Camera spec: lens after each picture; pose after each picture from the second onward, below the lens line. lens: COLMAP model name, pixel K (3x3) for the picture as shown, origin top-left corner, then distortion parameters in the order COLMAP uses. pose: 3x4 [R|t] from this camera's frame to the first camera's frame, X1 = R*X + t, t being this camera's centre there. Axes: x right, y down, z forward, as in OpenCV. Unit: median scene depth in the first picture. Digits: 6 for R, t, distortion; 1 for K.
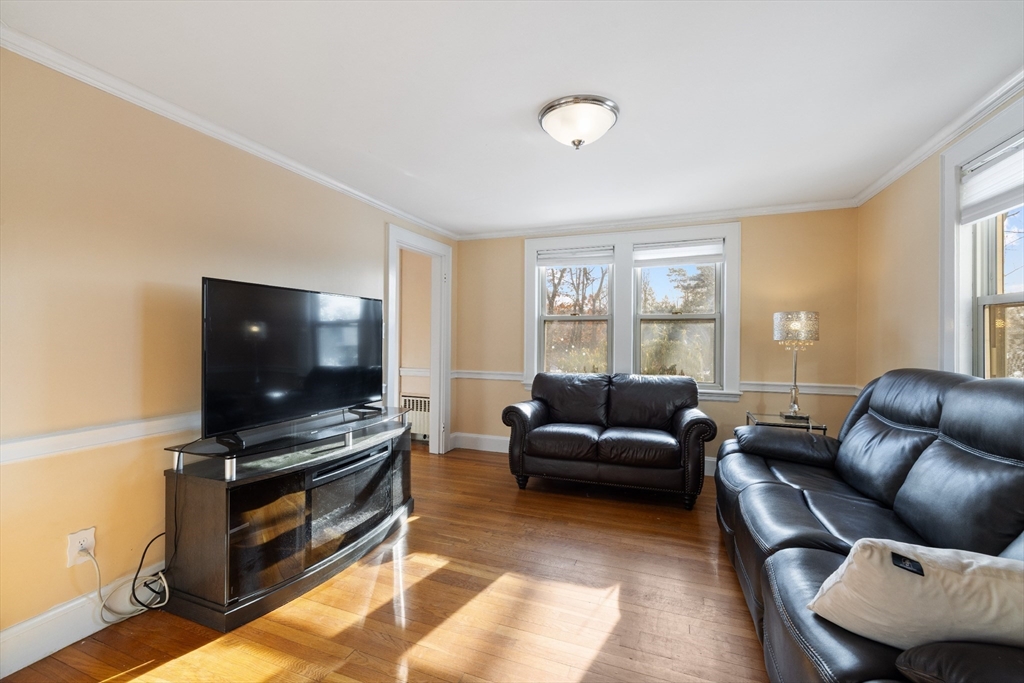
lens RADIAL K [[426.6, 0, 512.0], [0, 426.6, 341.5], [0, 0, 1]] dist [-0.000026, -0.000013]
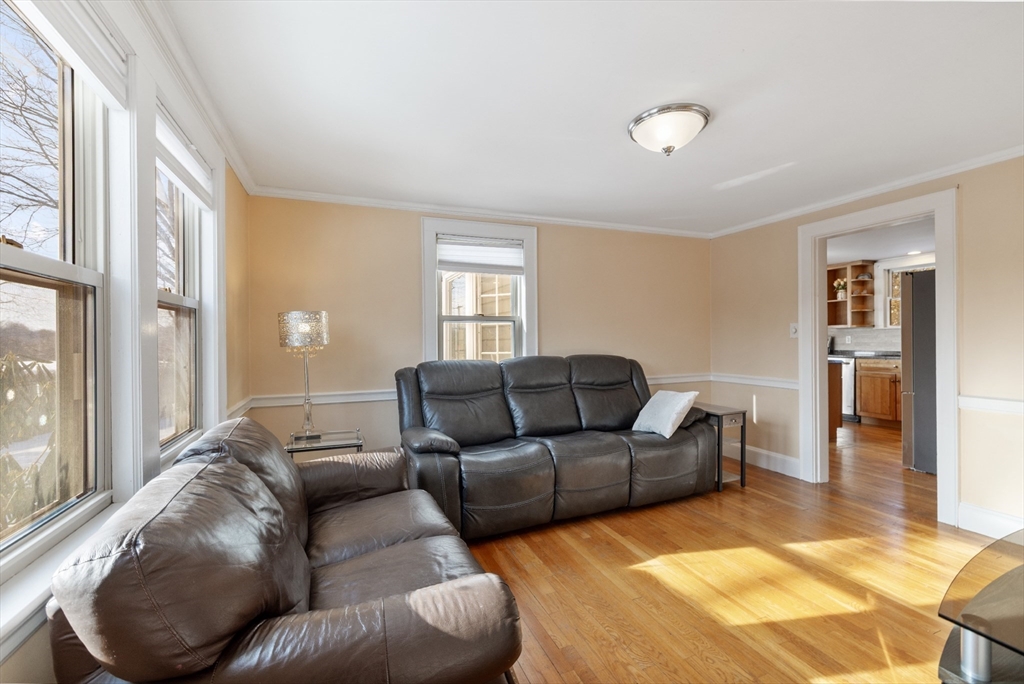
lens RADIAL K [[426.6, 0, 512.0], [0, 426.6, 342.0], [0, 0, 1]] dist [-0.000026, -0.000013]
pose [[-0.675937, -0.001606, 0.736958, -0.333251], [0.013591, 0.999800, 0.014644, -0.021512], [-0.736834, 0.019915, -0.675780, 1.849511]]
